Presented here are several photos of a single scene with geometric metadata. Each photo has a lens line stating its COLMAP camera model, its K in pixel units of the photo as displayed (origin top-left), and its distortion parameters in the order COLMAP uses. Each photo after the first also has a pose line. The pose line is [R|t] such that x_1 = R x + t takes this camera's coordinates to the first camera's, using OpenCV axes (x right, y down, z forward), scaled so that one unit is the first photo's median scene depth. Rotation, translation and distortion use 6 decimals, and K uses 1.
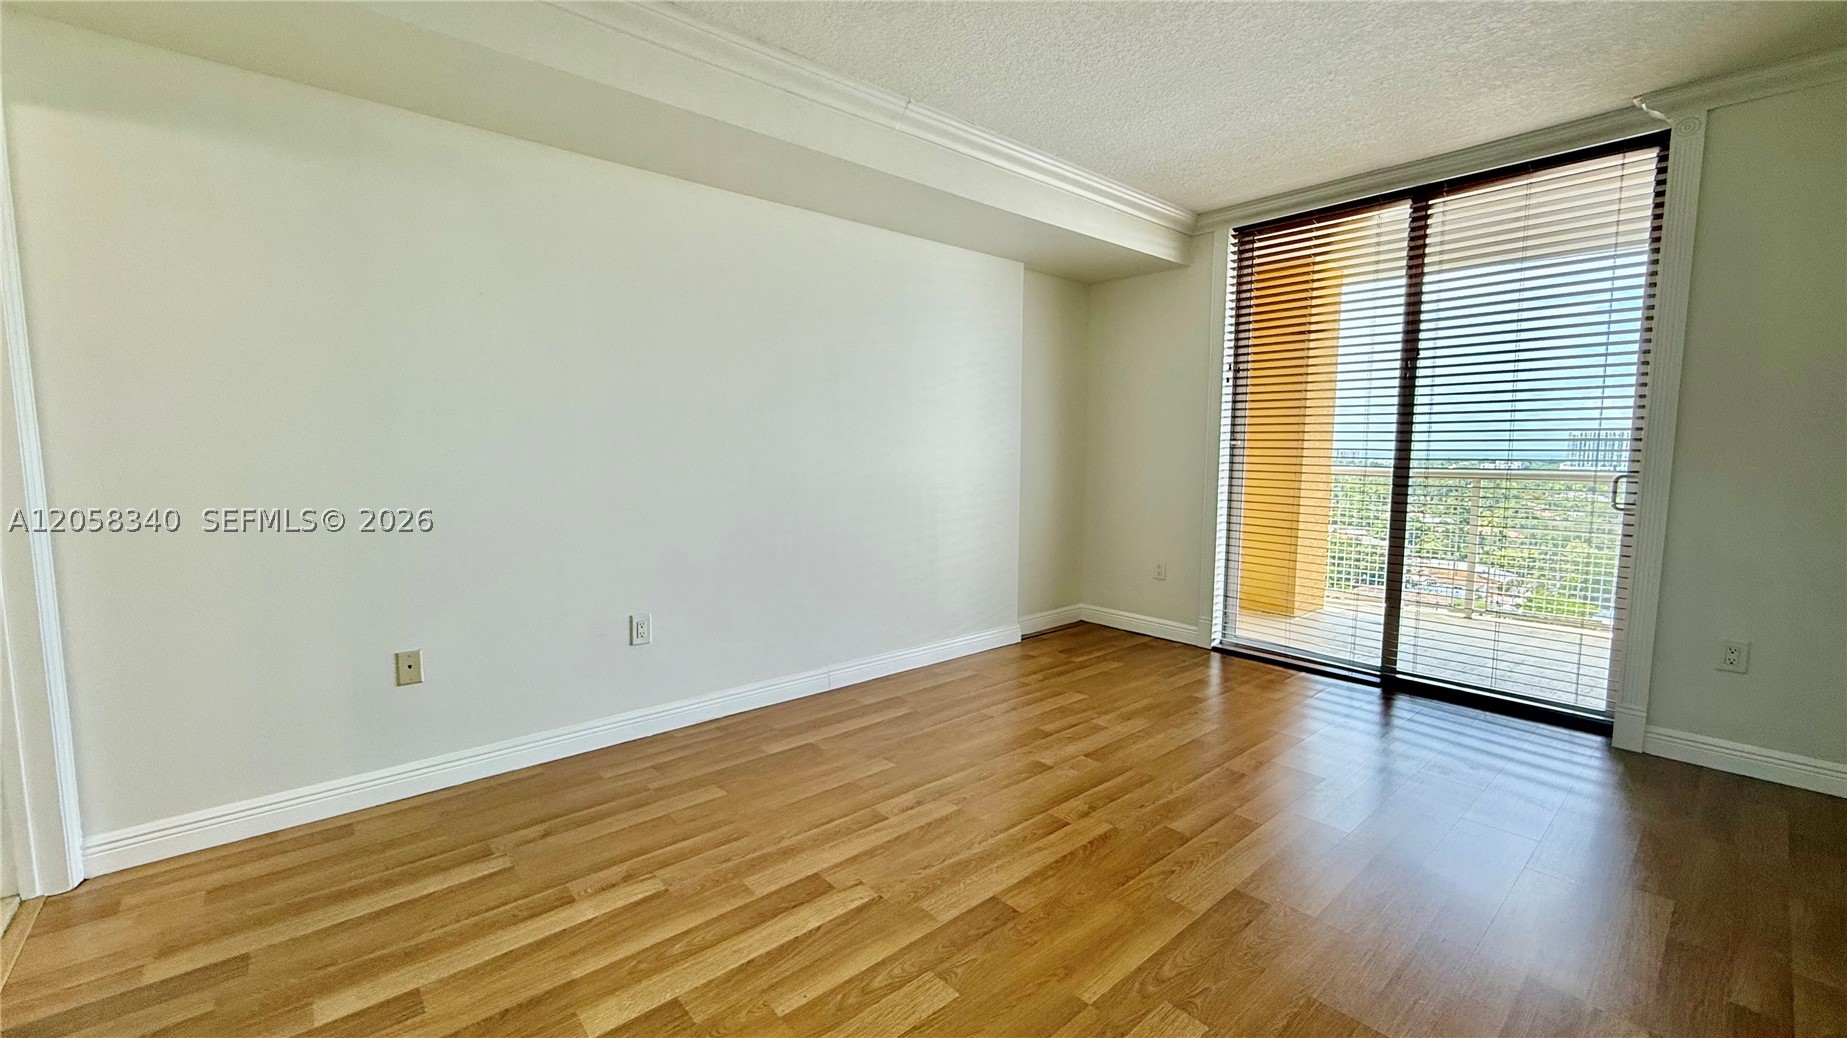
lens RADIAL K [[736.2, 0, 923.5], [0, 736.2, 519.0], [0, 0, 1]] dist [0.001427, -0.000056]
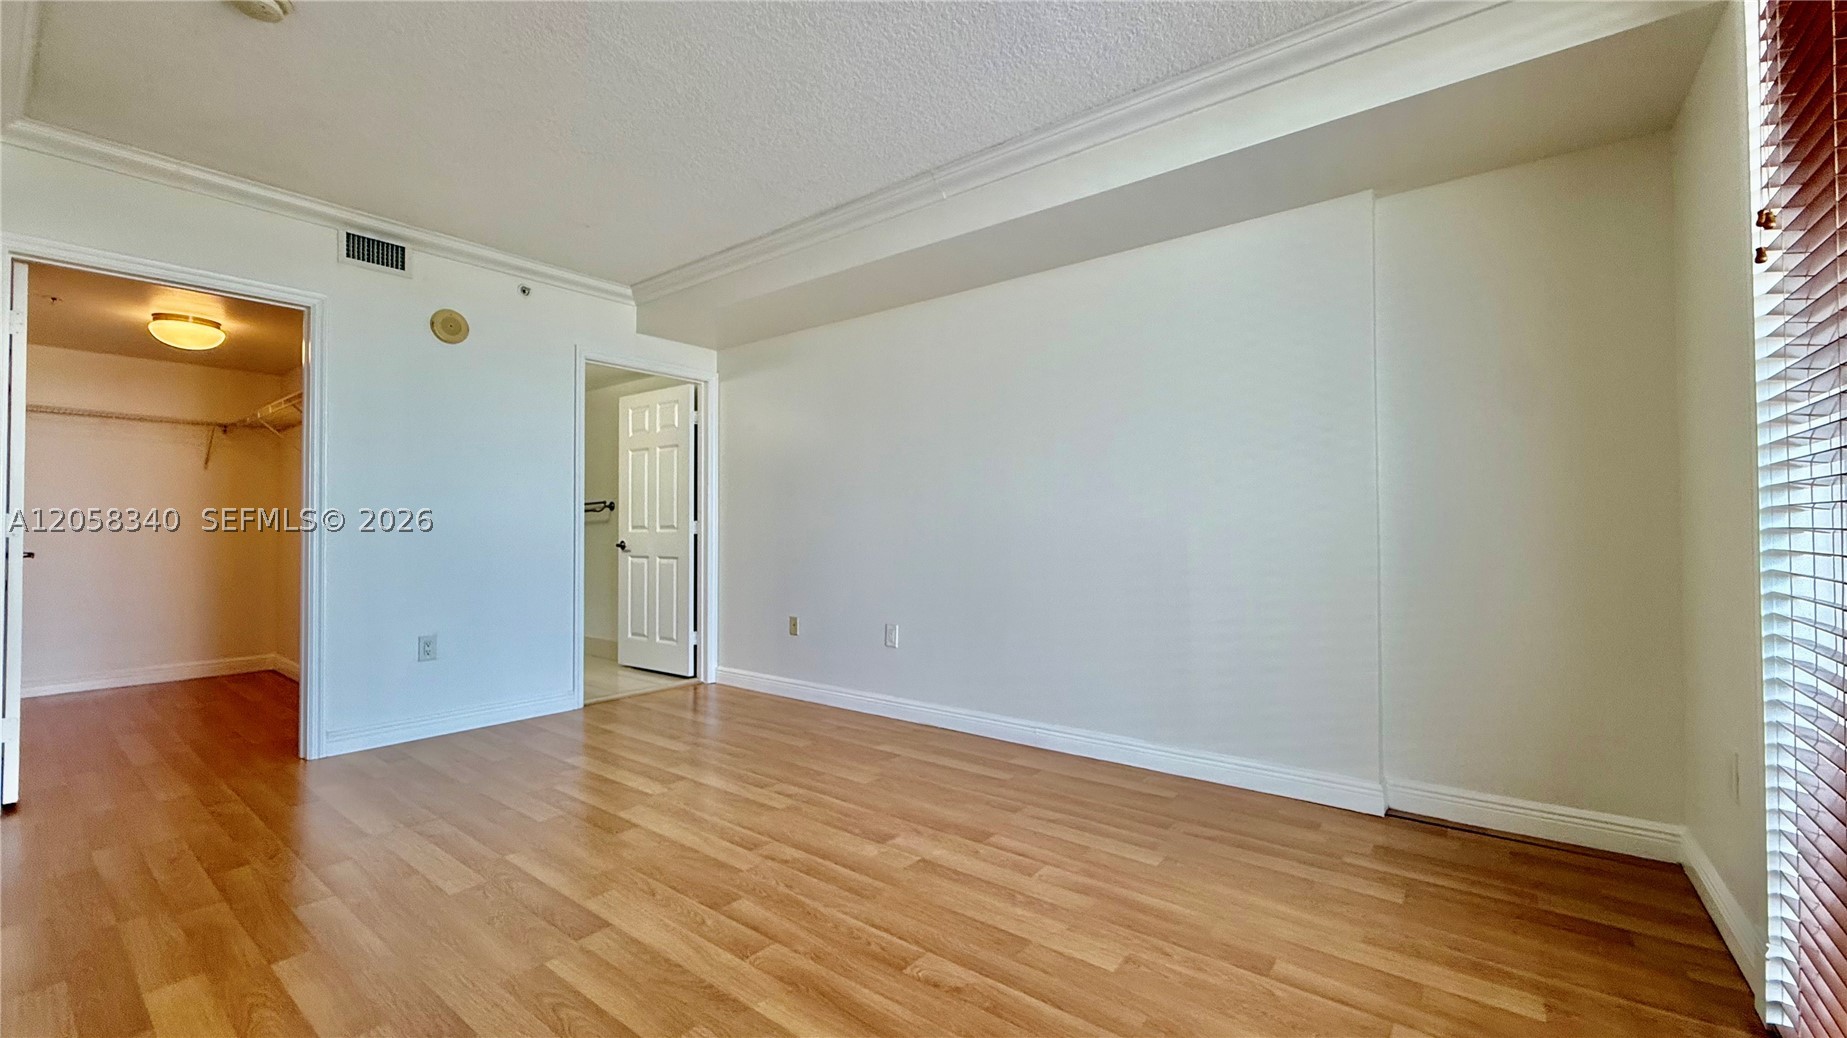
lens RADIAL K [[736.2, 0, 923.5], [0, 736.2, 519.0], [0, 0, 1]] dist [0.001427, -0.000056]
pose [[0.198276, -0.020523, -0.979931, 0.994114], [-0.093166, 0.994859, -0.039687, -0.018430], [0.975708, 0.099165, 0.195345, 0.785716]]
